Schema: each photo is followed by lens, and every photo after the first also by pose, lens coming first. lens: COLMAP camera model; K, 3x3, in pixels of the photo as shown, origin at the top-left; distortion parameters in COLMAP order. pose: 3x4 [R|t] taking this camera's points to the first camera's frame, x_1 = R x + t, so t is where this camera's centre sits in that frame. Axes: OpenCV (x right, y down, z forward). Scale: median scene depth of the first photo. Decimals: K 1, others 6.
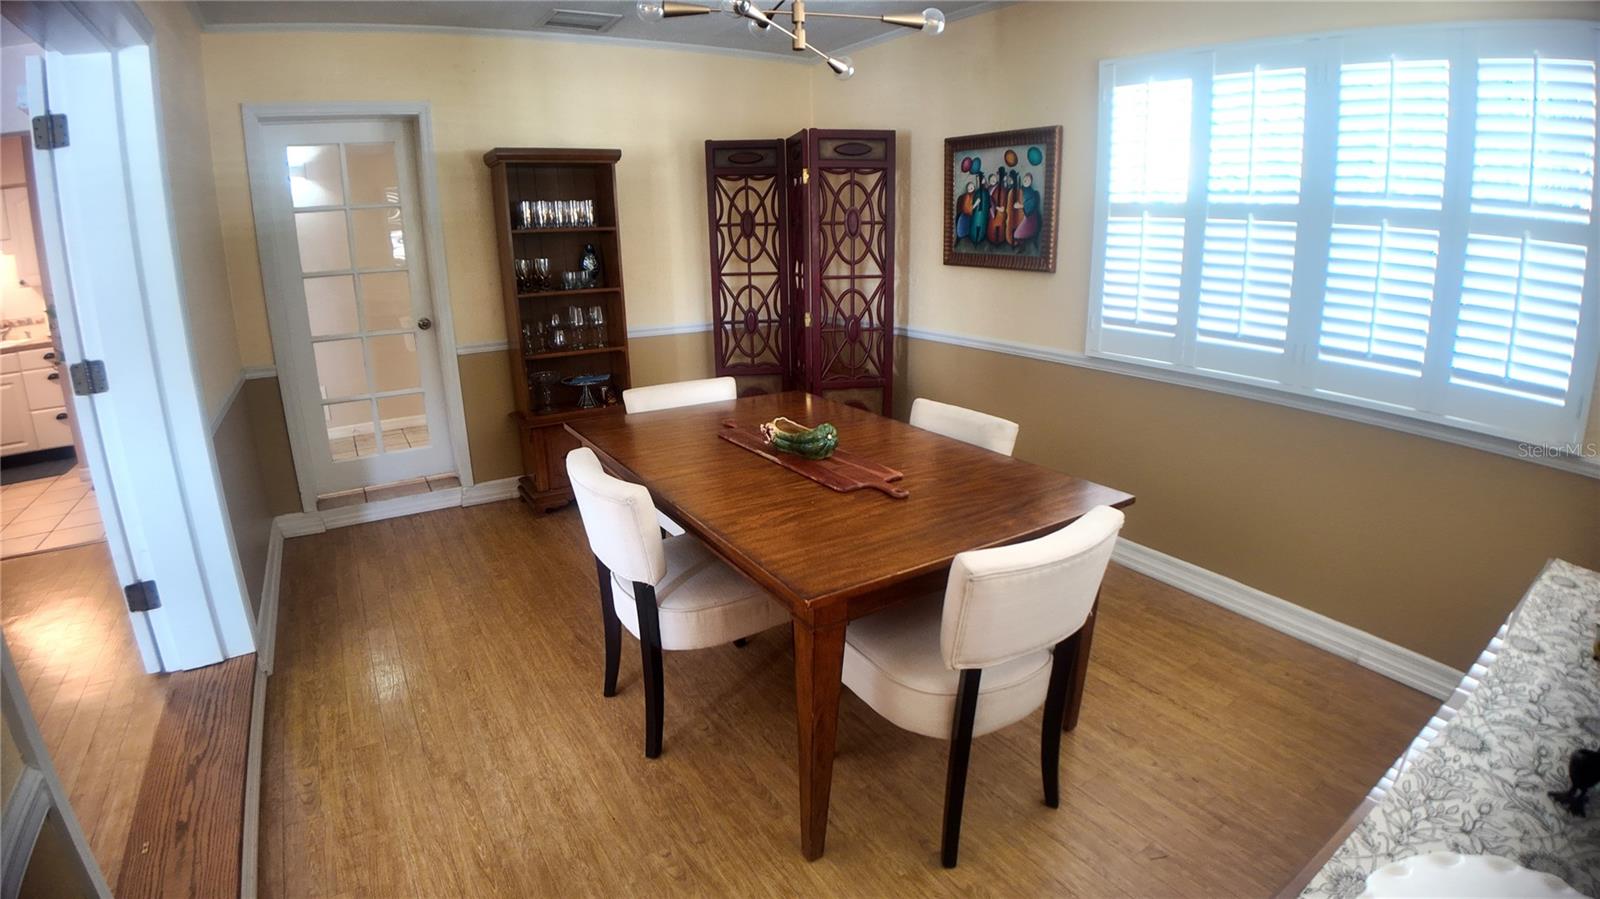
lens RADIAL K [[768.2, 0, 800.0], [0, 768.2, 449.5], [0, 0, 1]] dist [-0.156177, 0.026175]
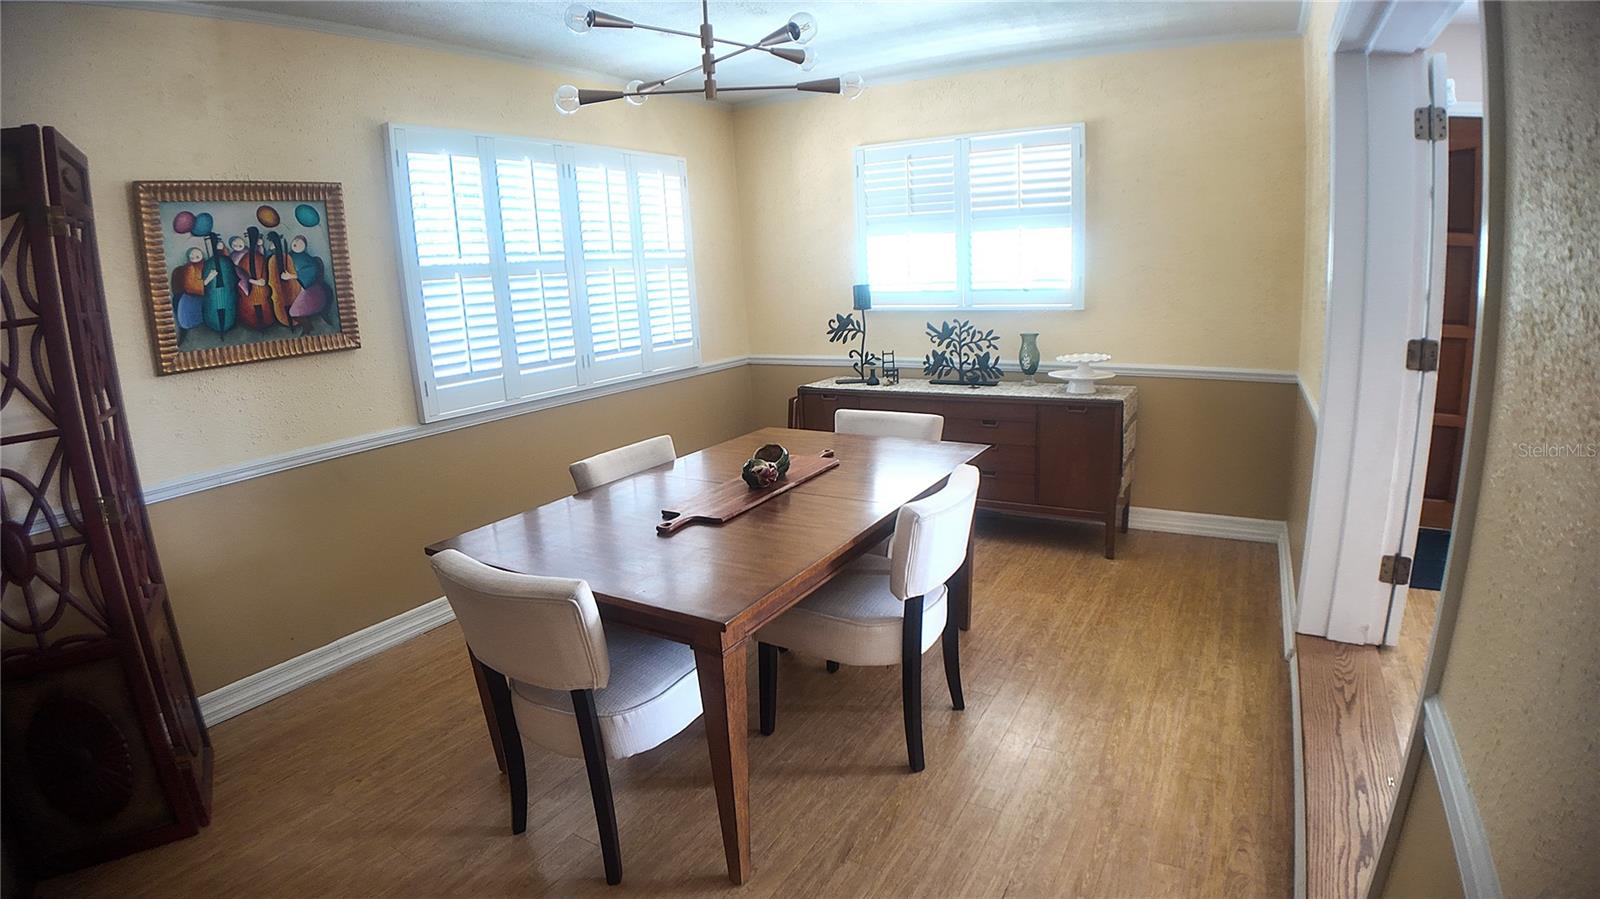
lens RADIAL K [[768.2, 0, 800.0], [0, 768.2, 449.5], [0, 0, 1]] dist [-0.156177, 0.026175]
pose [[-0.429249, -0.182674, 0.884520, -0.641893], [0.288992, 0.900068, 0.326130, -0.252479], [-0.855704, 0.395611, -0.333562, 0.871629]]
